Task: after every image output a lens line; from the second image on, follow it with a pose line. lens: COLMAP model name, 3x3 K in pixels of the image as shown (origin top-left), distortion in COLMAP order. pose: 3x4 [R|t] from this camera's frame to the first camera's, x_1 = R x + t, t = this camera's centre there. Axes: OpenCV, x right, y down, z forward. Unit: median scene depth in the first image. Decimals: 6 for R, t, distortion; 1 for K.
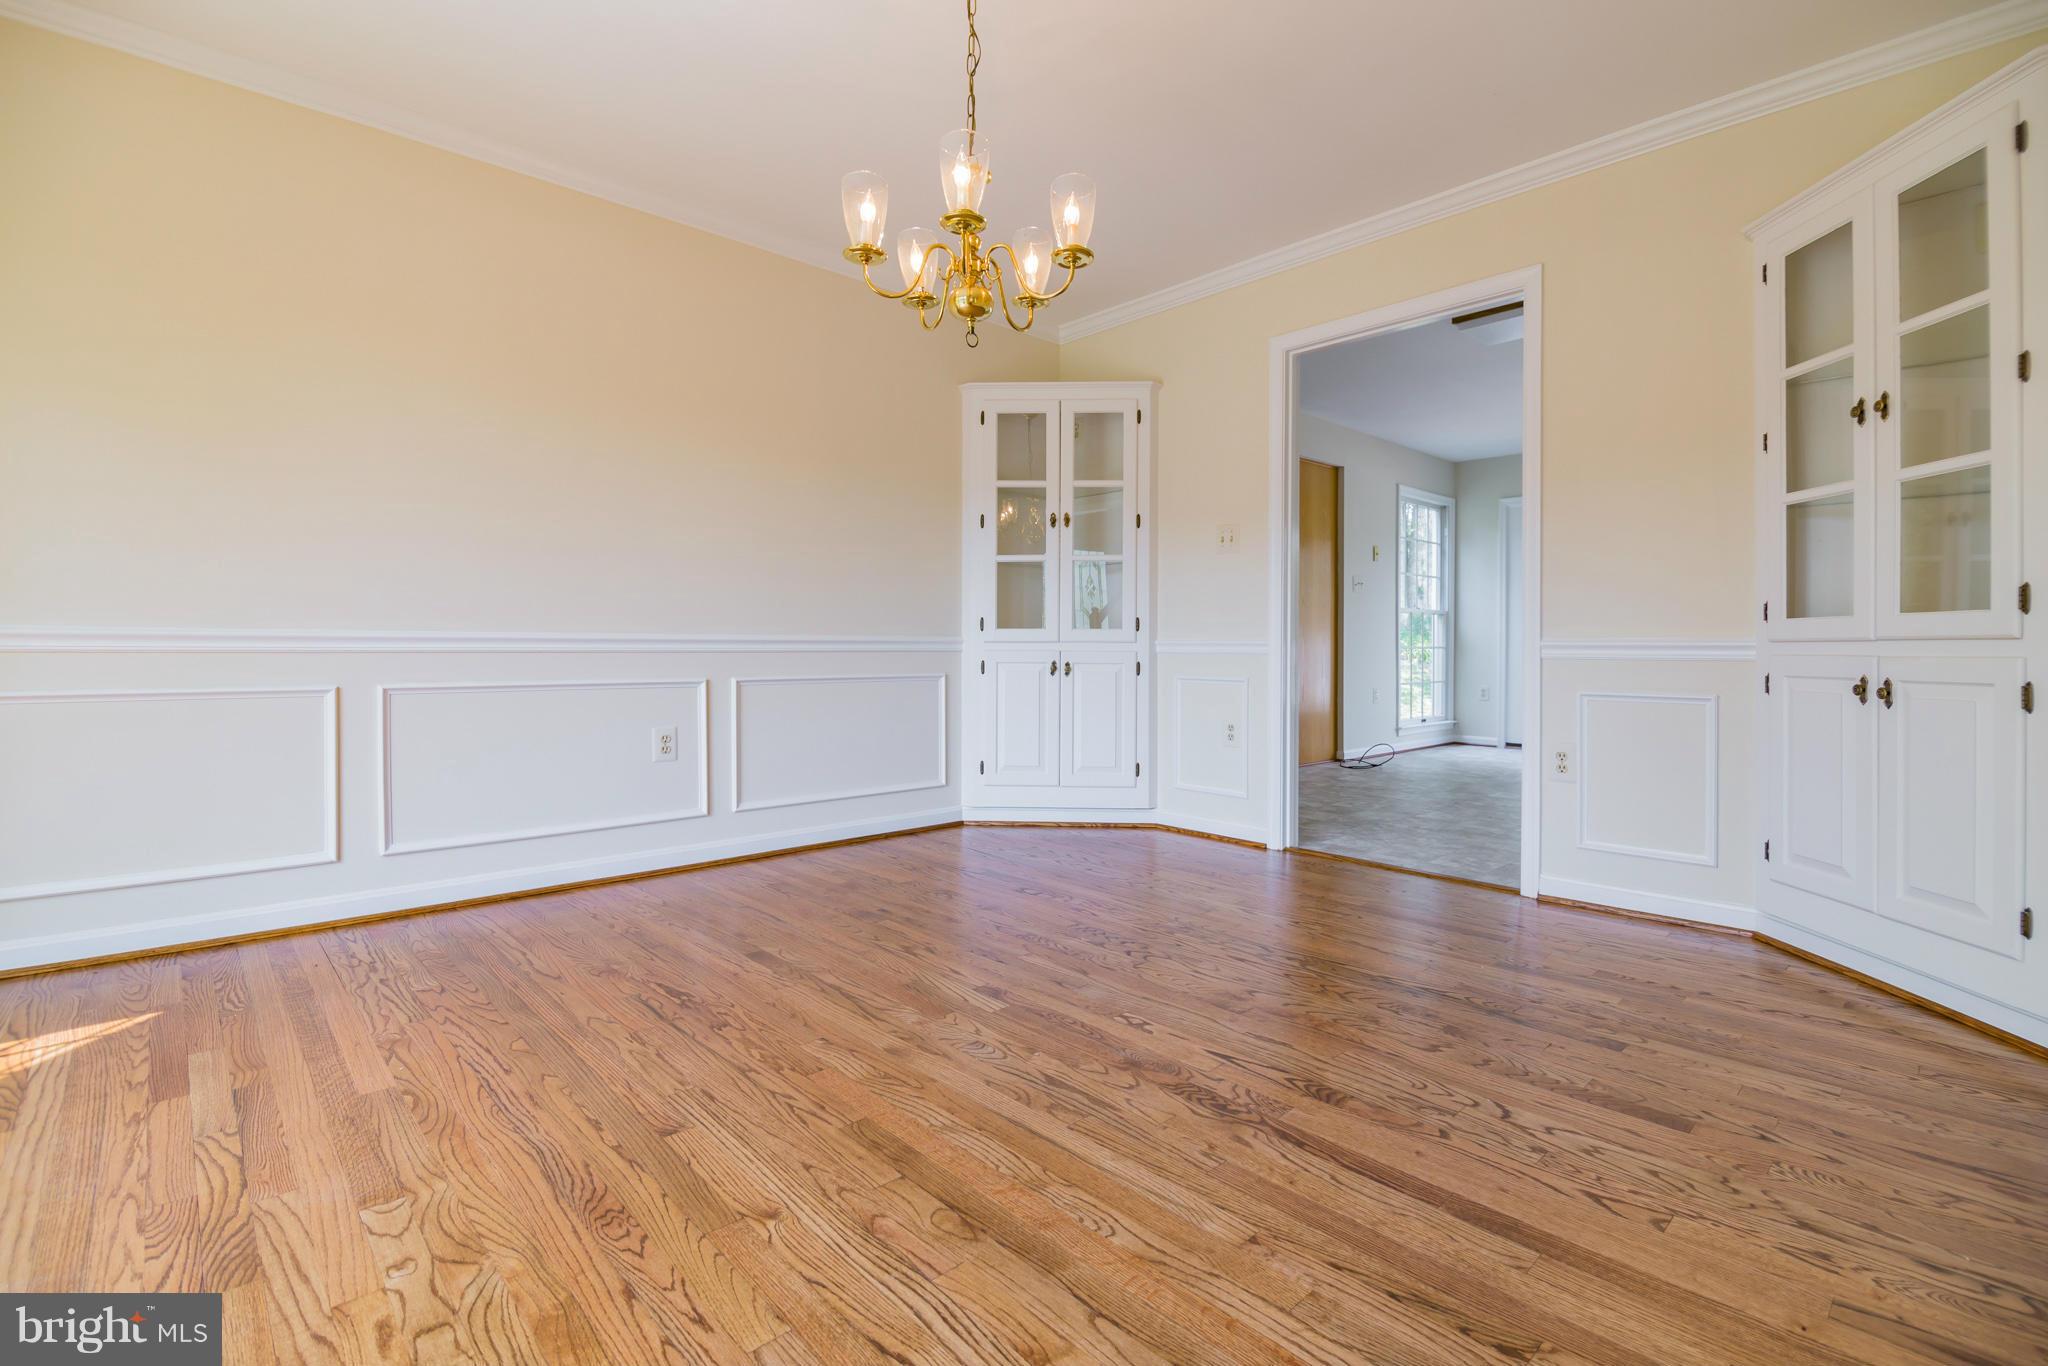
lens RADIAL K [[930.3, 0, 1020.2], [0, 930.3, 665.3], [0, 0, 1]] dist [-0.016937, -0.000096]
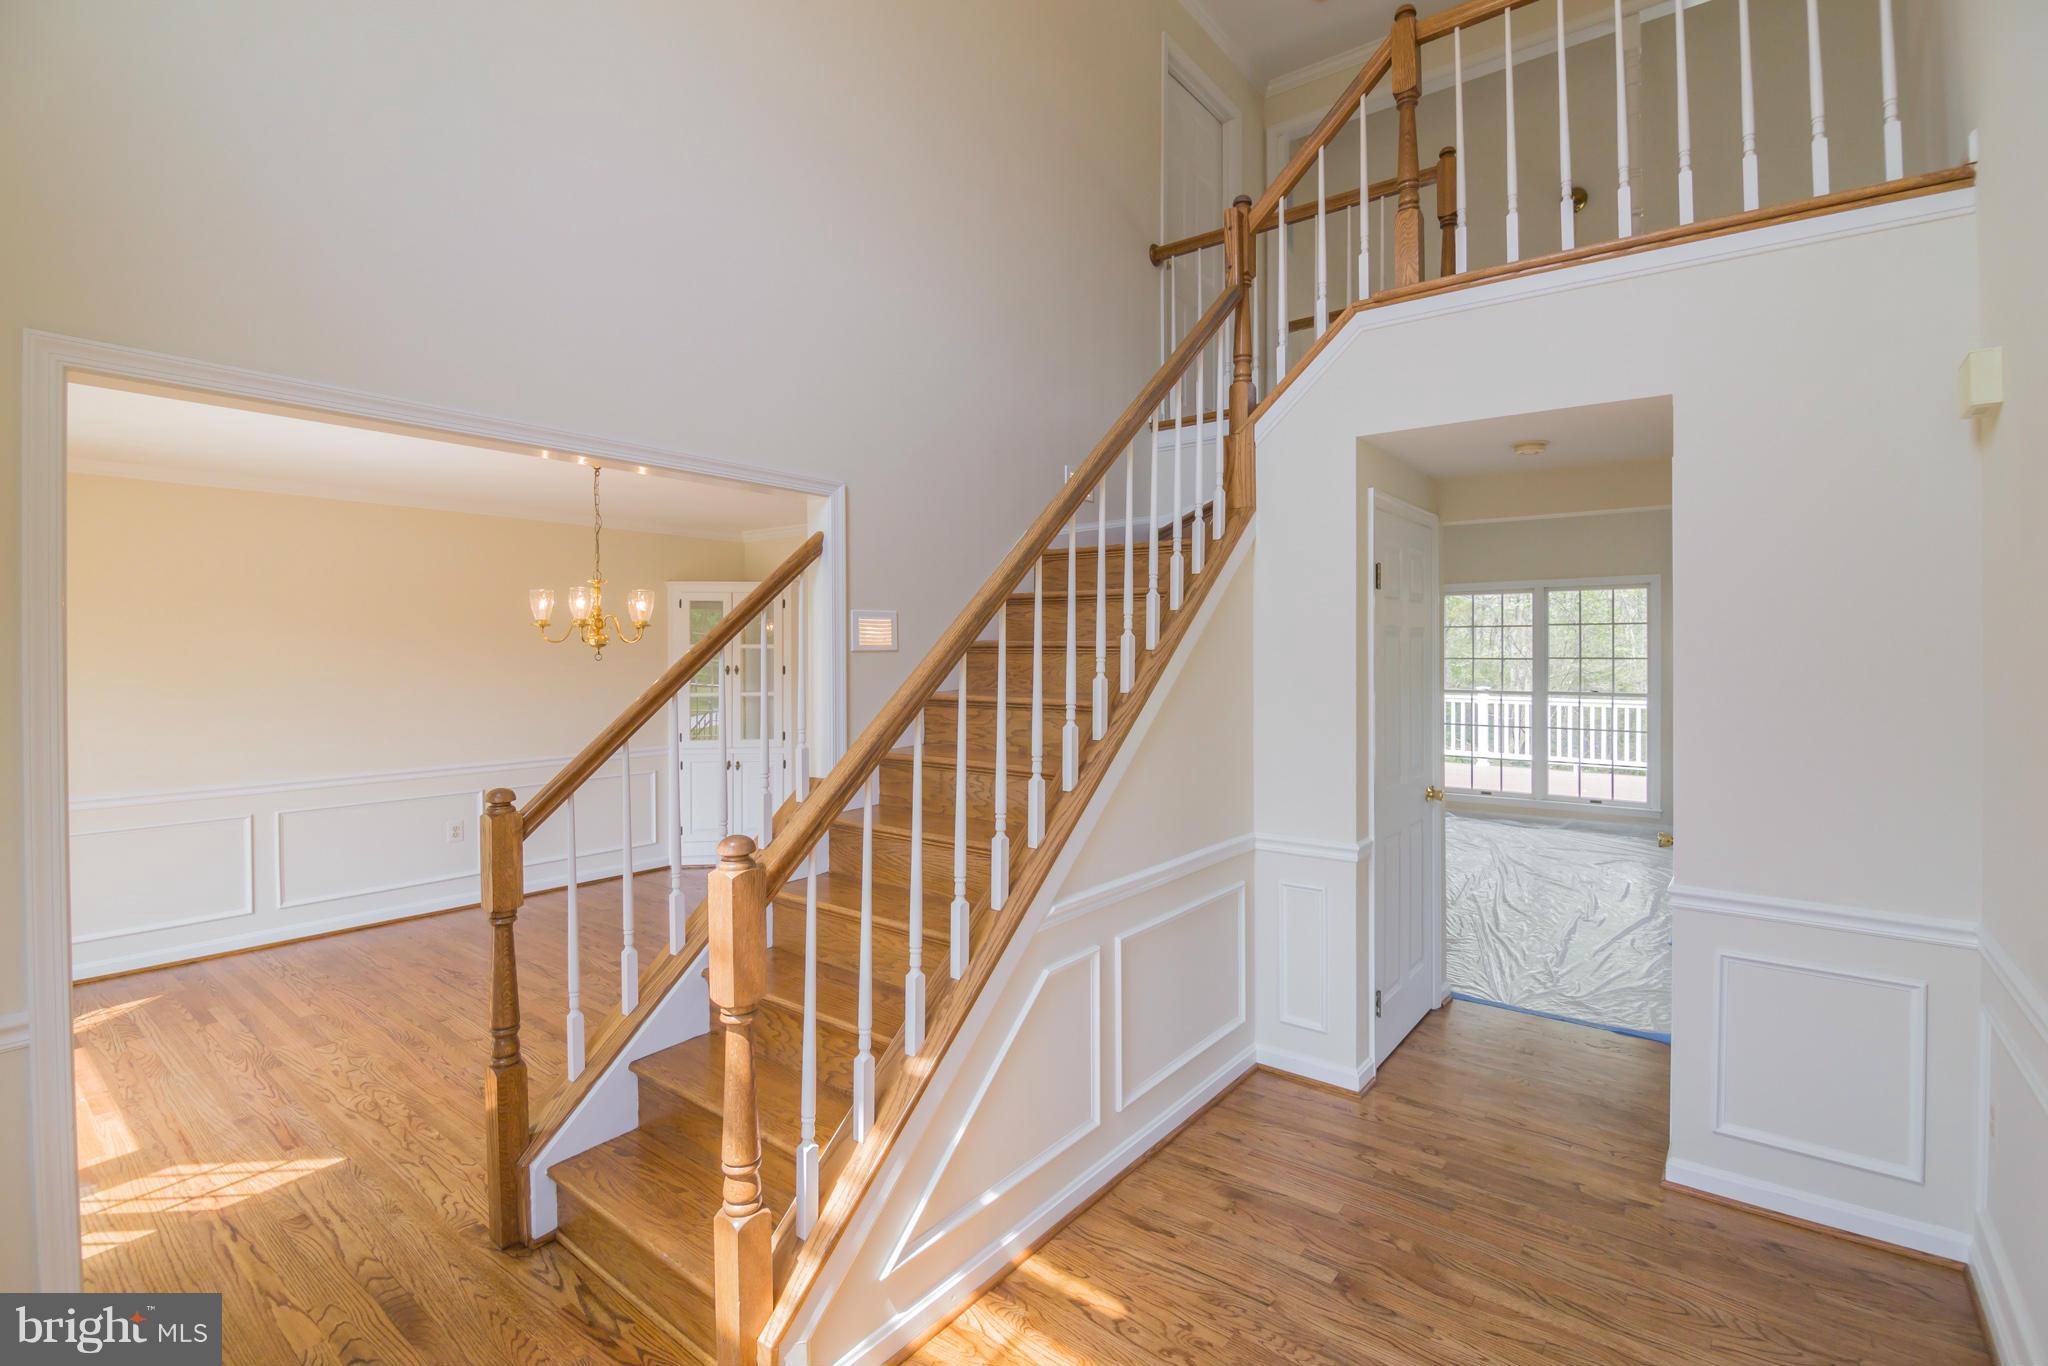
lens RADIAL K [[930.3, 0, 1023.9], [0, 930.3, 664.2], [0, 0, 1]] dist [-0.016937, -0.000096]
pose [[0.987654, -0.006120, 0.156530, 0.586550], [0.006997, 0.999963, -0.005053, -0.321705], [-0.156493, 0.006085, 0.987660, -1.273186]]
